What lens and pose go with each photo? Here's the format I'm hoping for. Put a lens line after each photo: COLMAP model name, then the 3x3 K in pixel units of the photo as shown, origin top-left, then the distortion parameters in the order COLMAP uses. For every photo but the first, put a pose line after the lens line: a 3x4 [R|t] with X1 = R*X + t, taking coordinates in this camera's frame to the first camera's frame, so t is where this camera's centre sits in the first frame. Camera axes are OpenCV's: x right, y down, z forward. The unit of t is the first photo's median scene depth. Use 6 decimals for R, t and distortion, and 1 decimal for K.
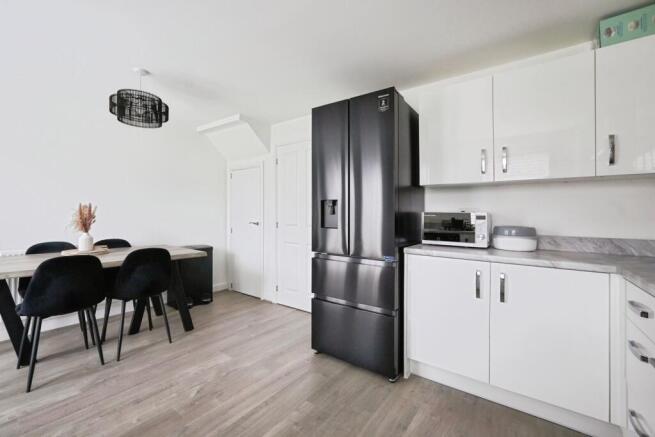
lens RADIAL K [[279.4, 0, 322.6], [0, 279.4, 219.0], [0, 0, 1]] dist [0.002338, -0.000138]
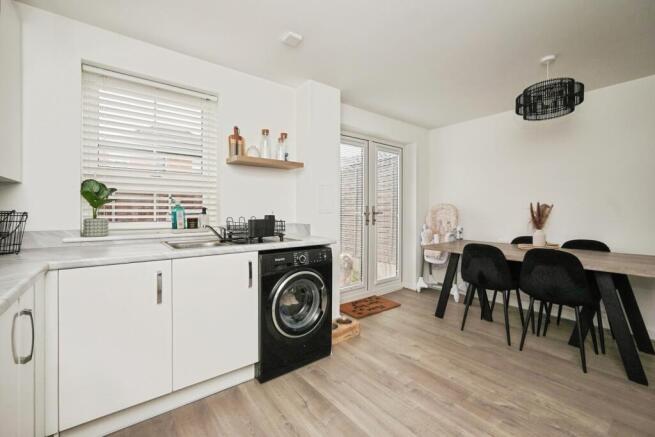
lens RADIAL K [[279.4, 0, 323.8], [0, 279.4, 212.3], [0, 0, 1]] dist [0.002338, -0.000138]
pose [[-0.243896, 0.001081, -0.969801, 0.502076], [-0.023056, 0.999710, 0.006912, -0.009764], [0.969527, 0.024046, -0.243800, 0.535159]]
